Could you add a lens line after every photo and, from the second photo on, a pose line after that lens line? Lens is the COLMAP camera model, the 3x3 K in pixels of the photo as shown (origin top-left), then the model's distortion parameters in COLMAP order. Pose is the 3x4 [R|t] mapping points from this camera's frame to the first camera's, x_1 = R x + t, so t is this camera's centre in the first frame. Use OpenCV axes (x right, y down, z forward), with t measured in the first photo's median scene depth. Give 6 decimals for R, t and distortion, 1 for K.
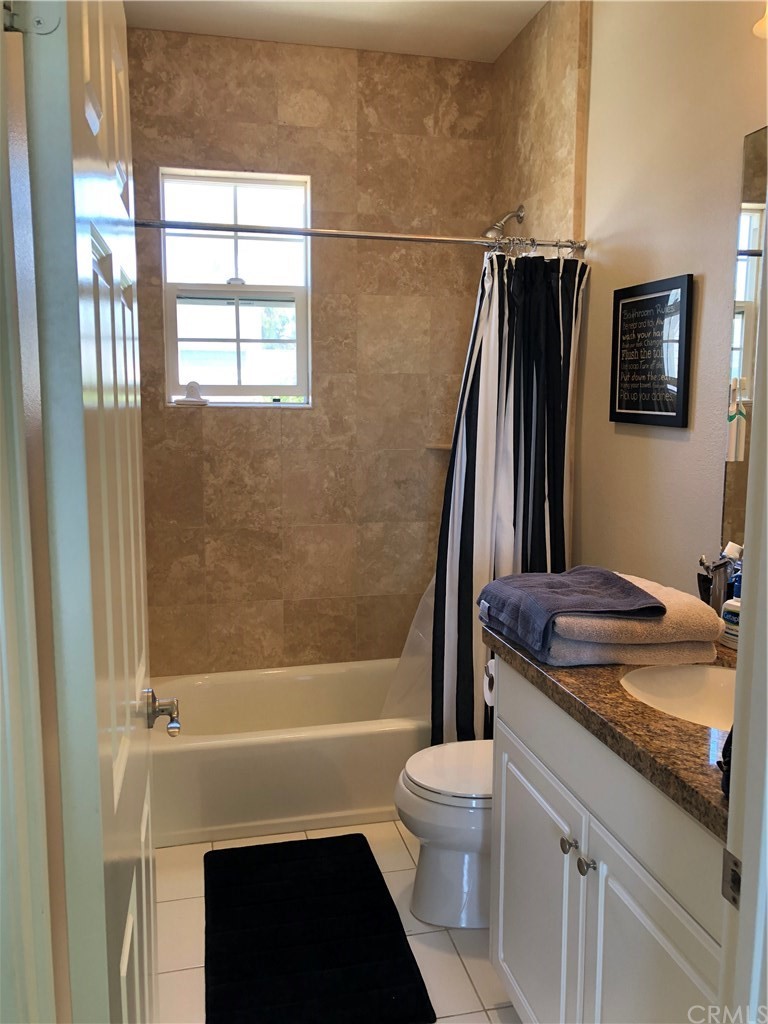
lens RADIAL K [[863.1, 0, 382.6], [0, 863.1, 505.2], [0, 0, 1]] dist [0.016781, 0.010640]
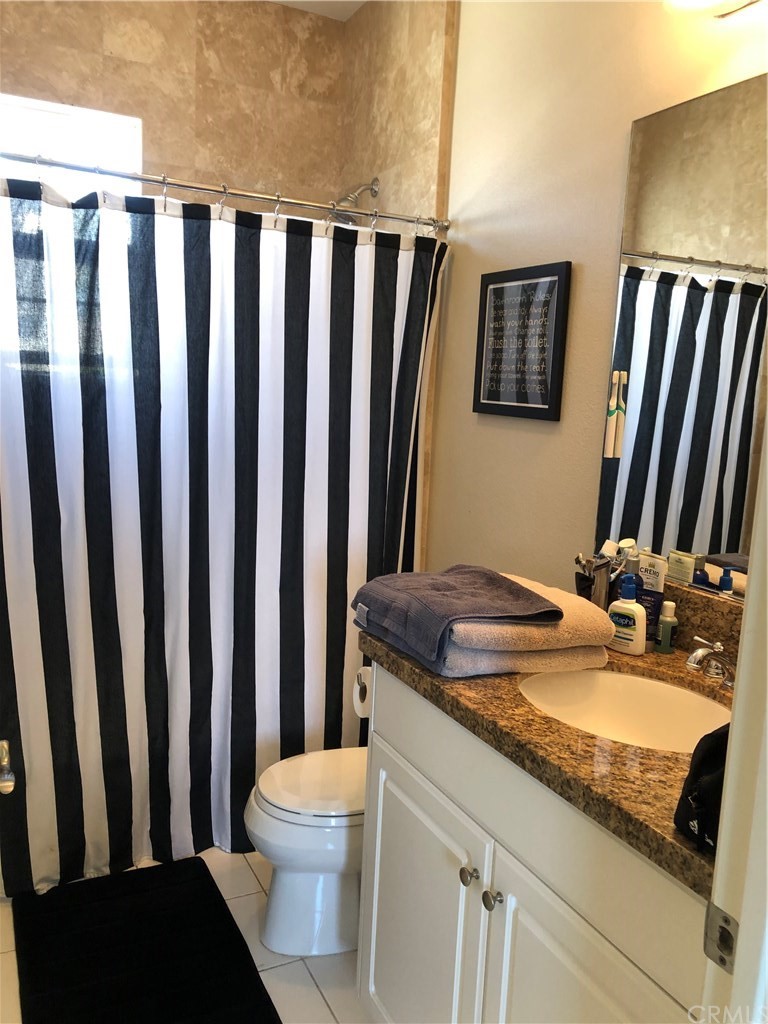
lens RADIAL K [[842.9, 0, 384.0], [0, 842.9, 512.0], [0, 0, 1]] dist [0.055067, -0.059399]
pose [[0.970722, 0.010874, 0.239958, -0.058471], [-0.017051, 0.999574, 0.023681, -0.006054], [-0.239599, -0.027080, 0.970494, 0.106446]]
